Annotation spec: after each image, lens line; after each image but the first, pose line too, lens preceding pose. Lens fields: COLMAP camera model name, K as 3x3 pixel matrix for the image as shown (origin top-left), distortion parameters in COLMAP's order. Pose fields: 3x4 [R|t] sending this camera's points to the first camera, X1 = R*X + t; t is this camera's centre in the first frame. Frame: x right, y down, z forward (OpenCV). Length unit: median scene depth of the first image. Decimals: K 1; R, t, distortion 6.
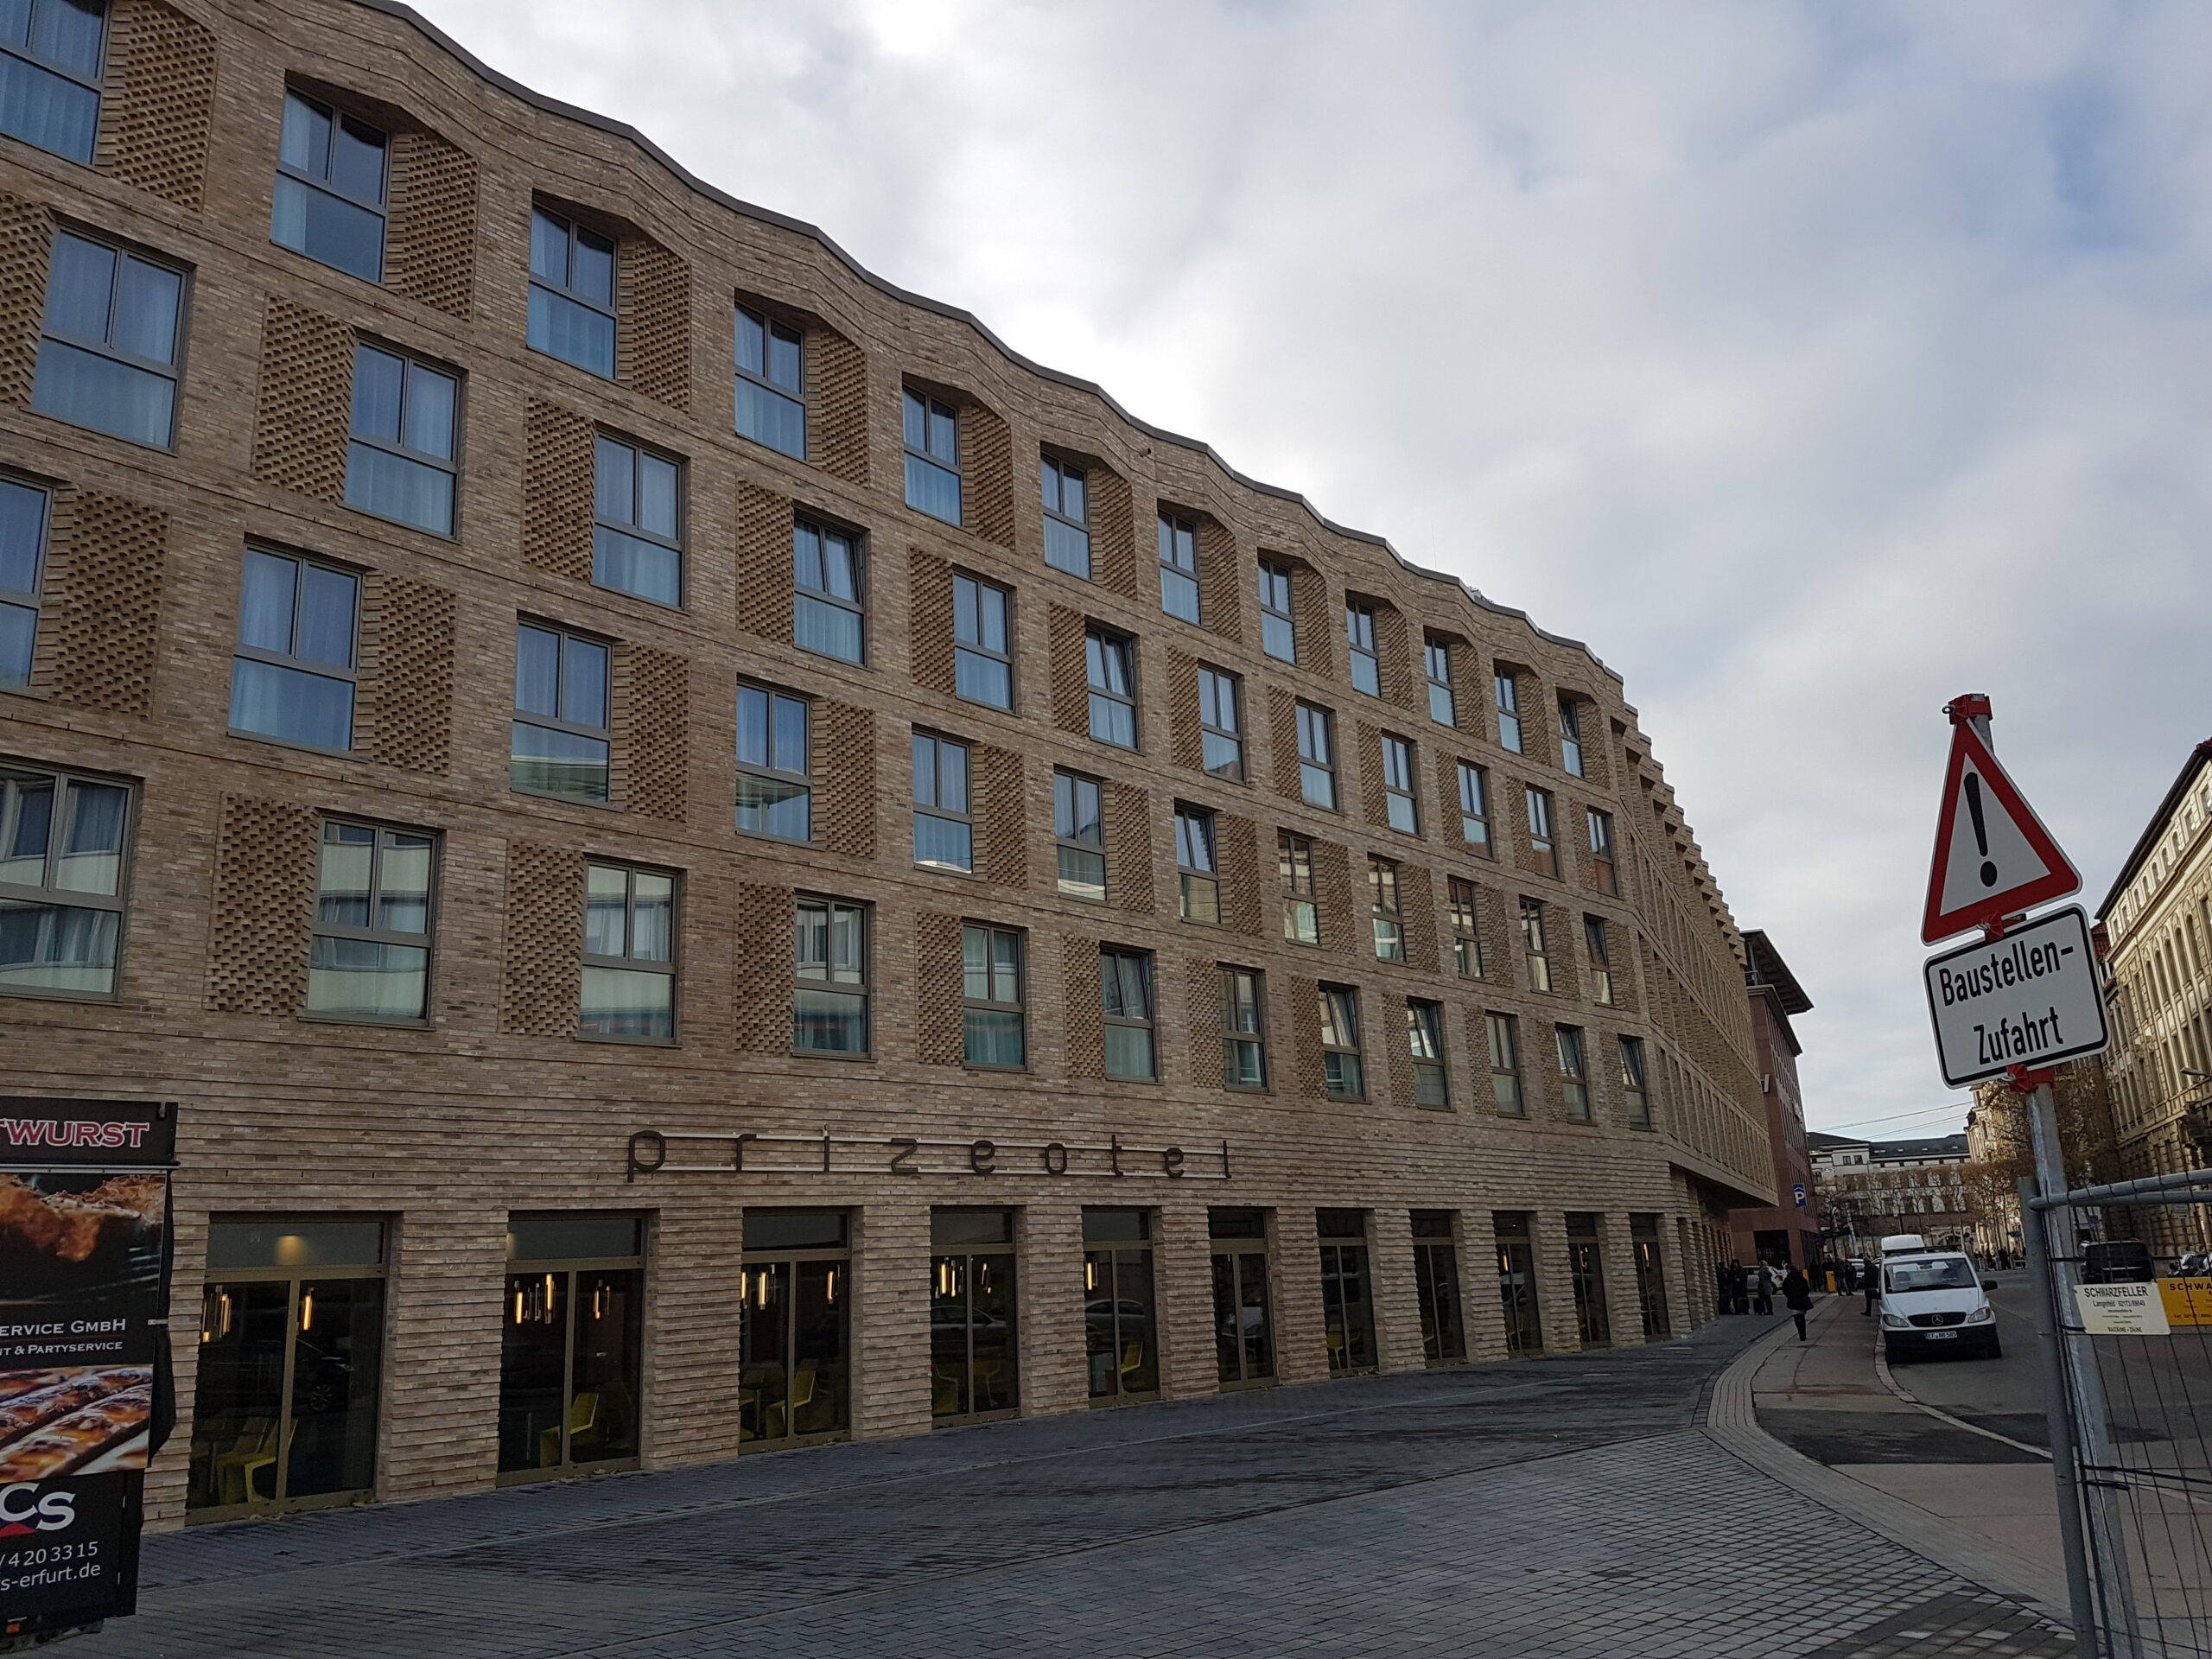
lens RADIAL K [[1679.8, 0, 1115.8], [0, 1679.8, 815.1], [0, 0, 1]] dist [0.035093, -0.069916]
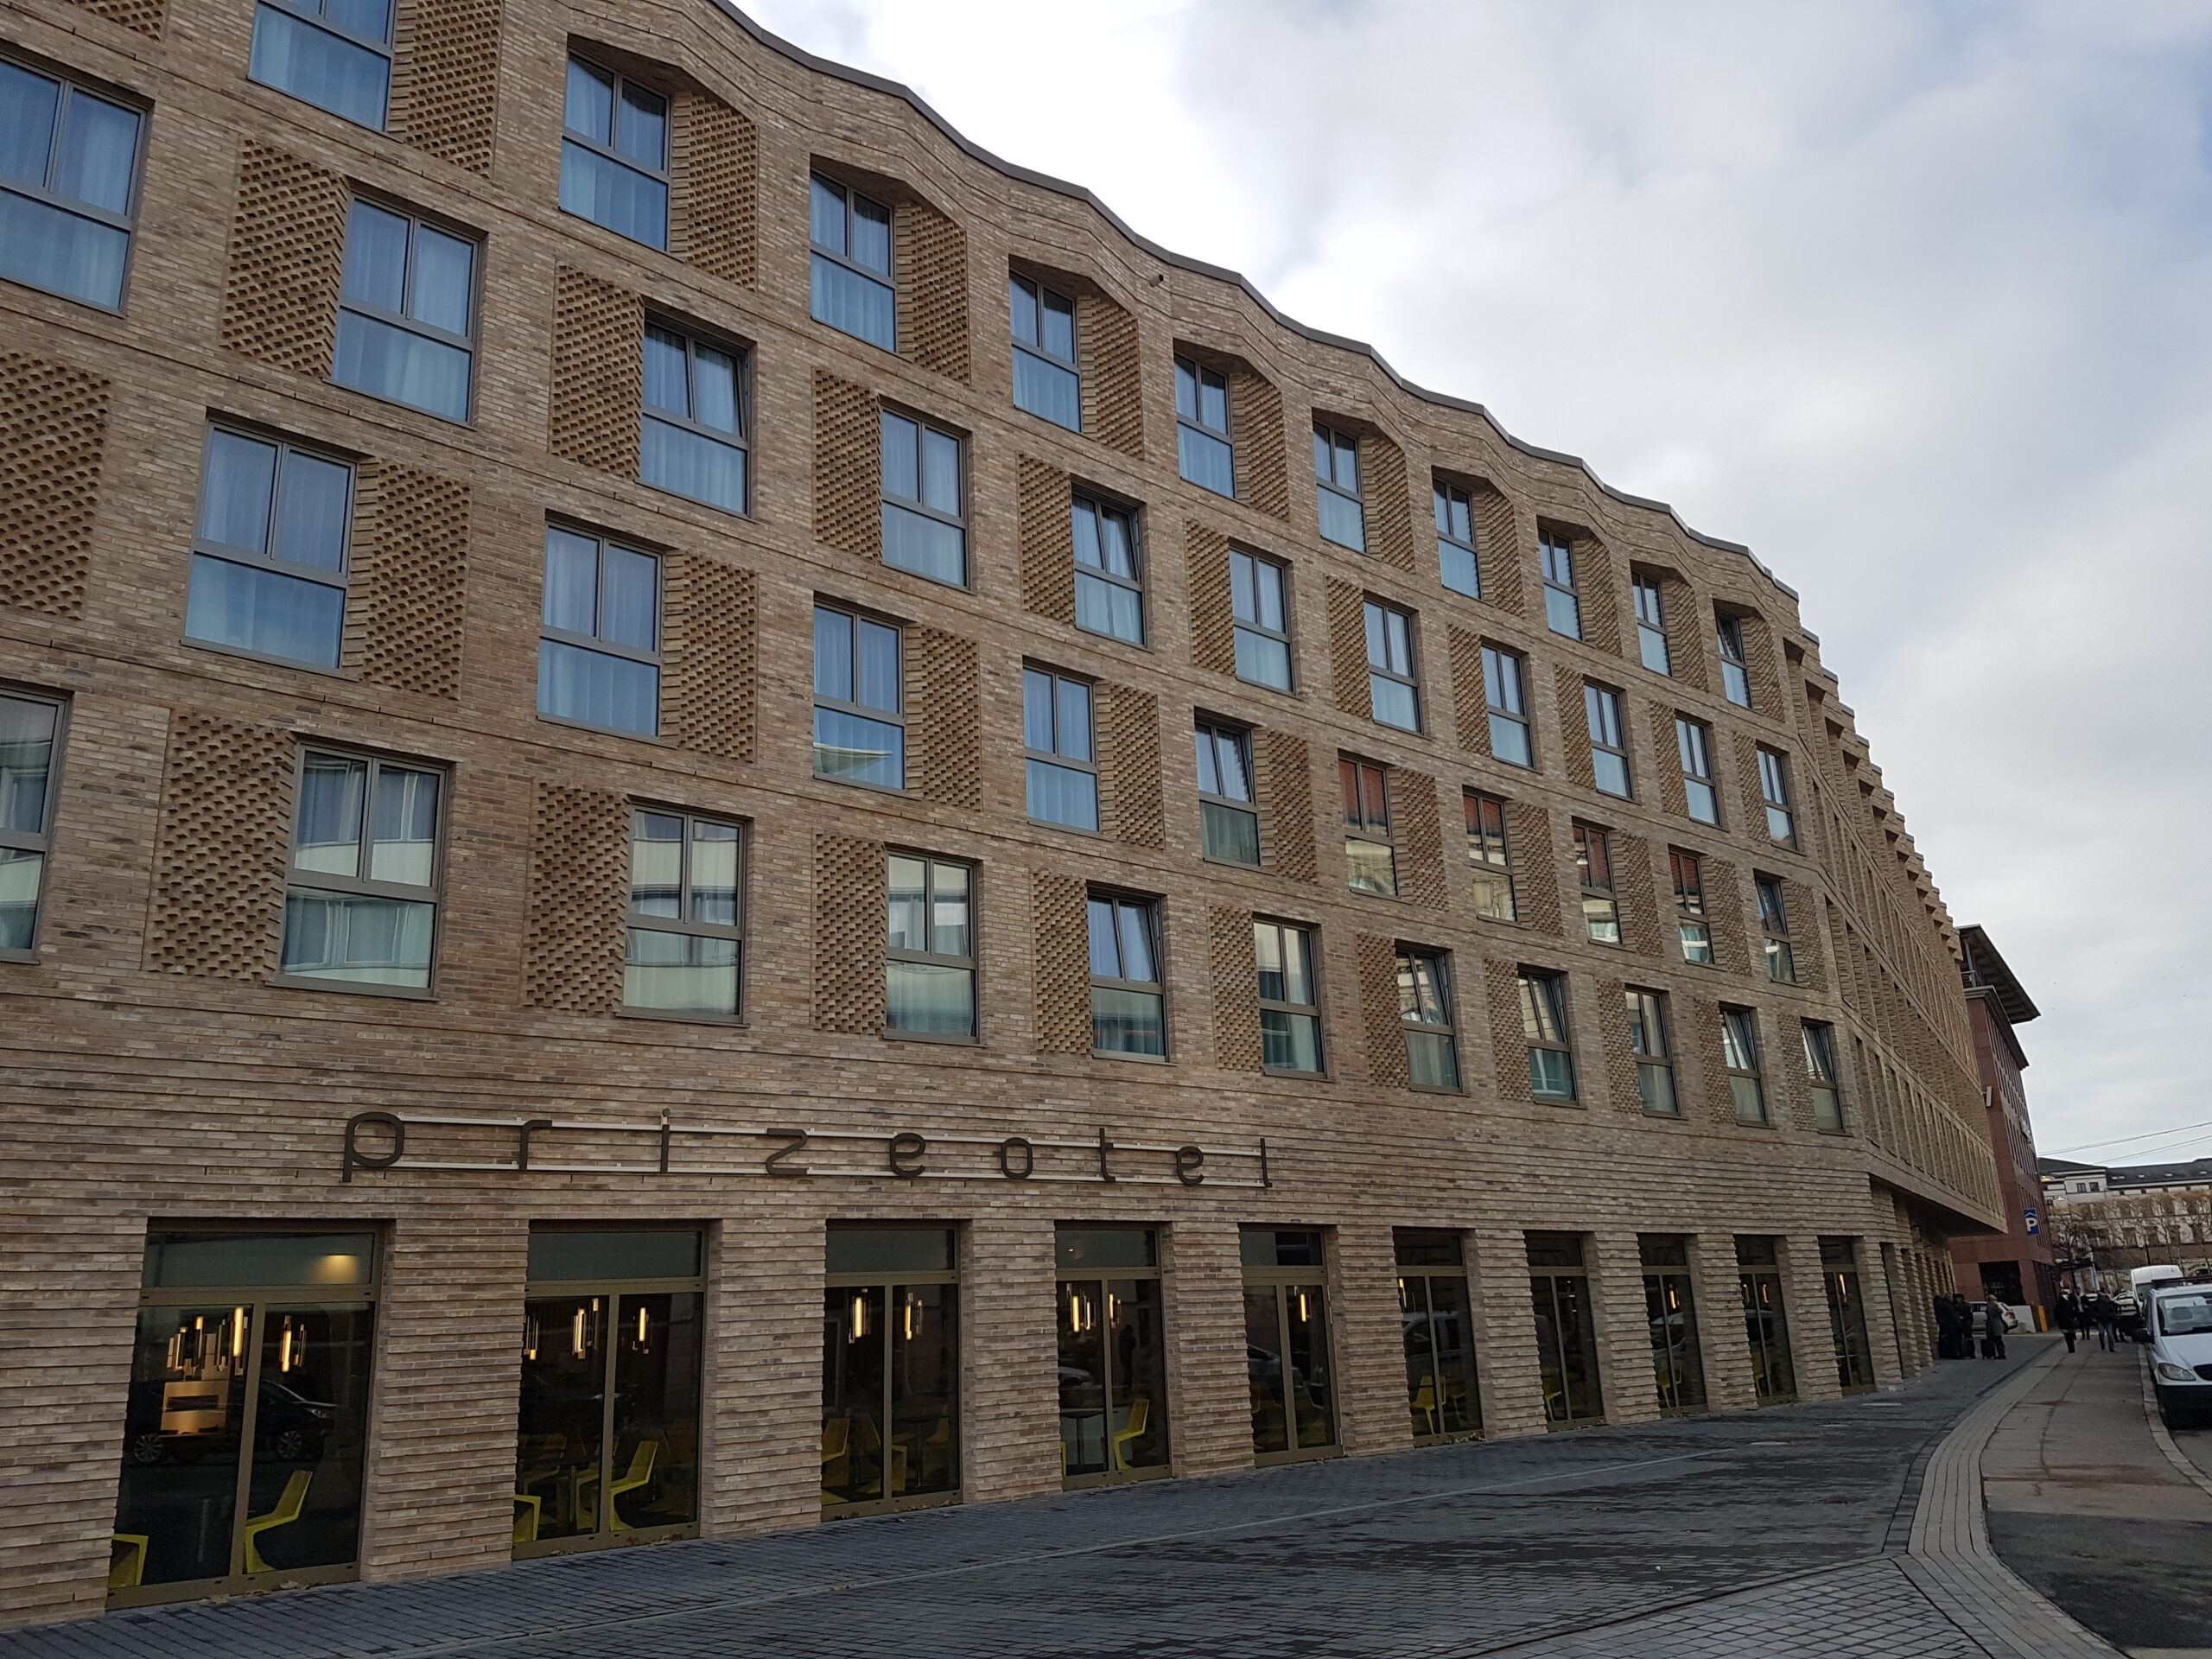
lens RADIAL K [[1679.8, 0, 1108.1], [0, 1679.8, 831.6], [0, 0, 1]] dist [0.035093, -0.069916]
pose [[0.993757, -0.023144, -0.109138, 0.091149], [0.022353, 0.999714, -0.008474, 0.062960], [0.109303, 0.005981, 0.993991, 0.244763]]
